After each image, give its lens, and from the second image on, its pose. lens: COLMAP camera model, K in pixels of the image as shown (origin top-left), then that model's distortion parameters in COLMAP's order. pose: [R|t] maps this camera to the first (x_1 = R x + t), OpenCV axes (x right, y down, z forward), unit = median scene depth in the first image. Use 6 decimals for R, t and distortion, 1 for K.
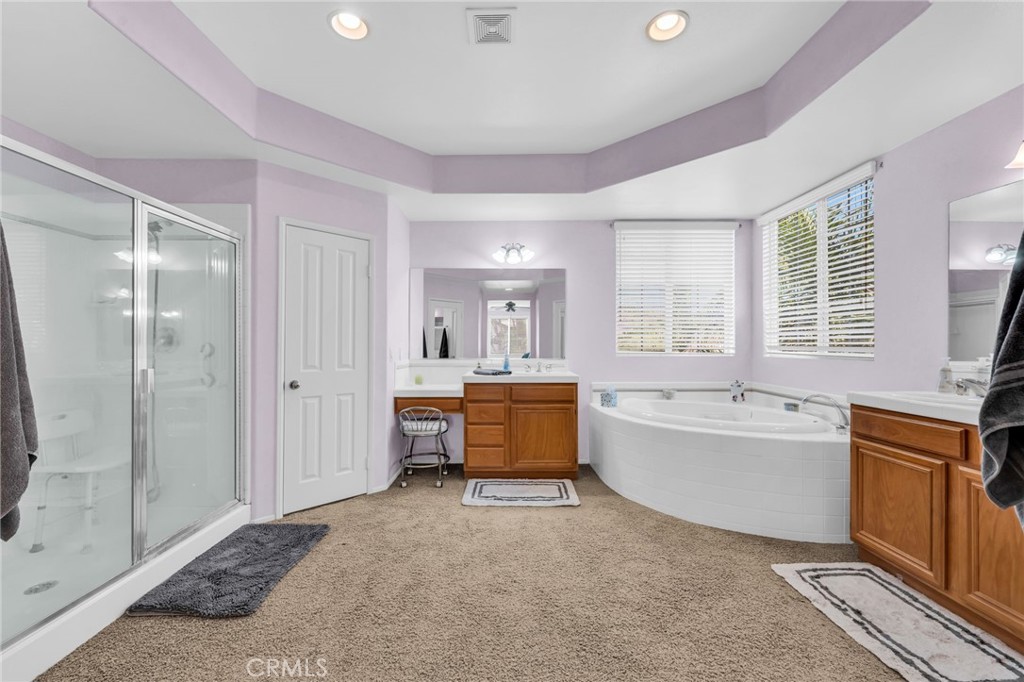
lens RADIAL K [[410.4, 0, 507.5], [0, 410.4, 344.8], [0, 0, 1]] dist [-0.001778, 0.000128]
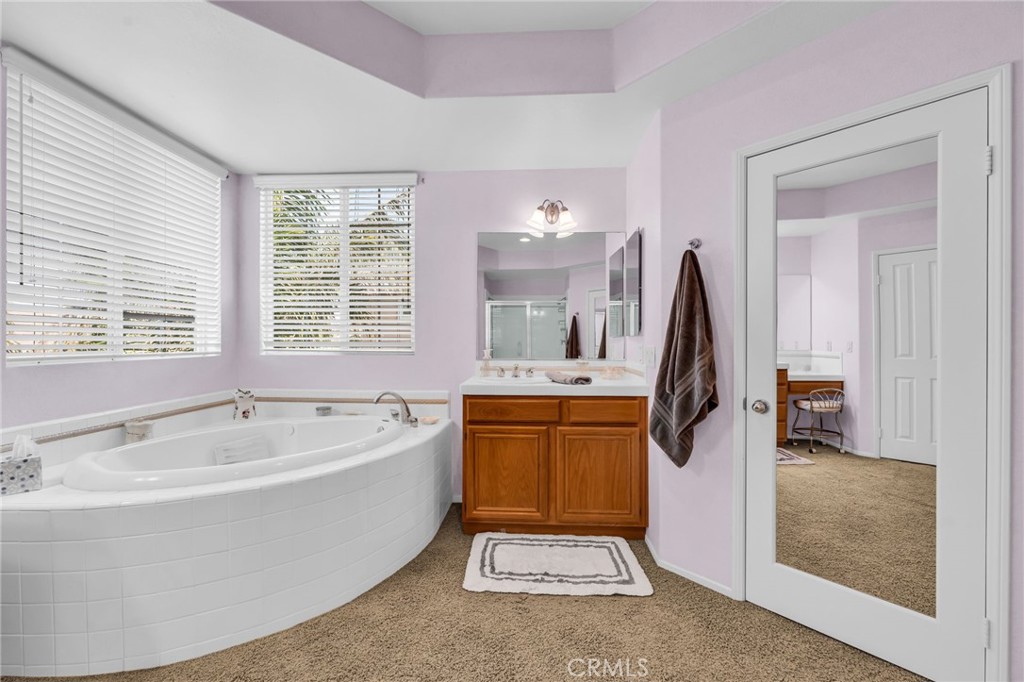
lens RADIAL K [[402.2, 0, 511.7], [0, 402.2, 342.5], [0, 0, 1]] dist [-0.002202, -0.000196]
pose [[0.055227, -0.005746, 0.998457, -0.229667], [-0.001602, 0.999982, 0.005843, -0.001007], [-0.998473, -0.001922, 0.055216, 0.887183]]
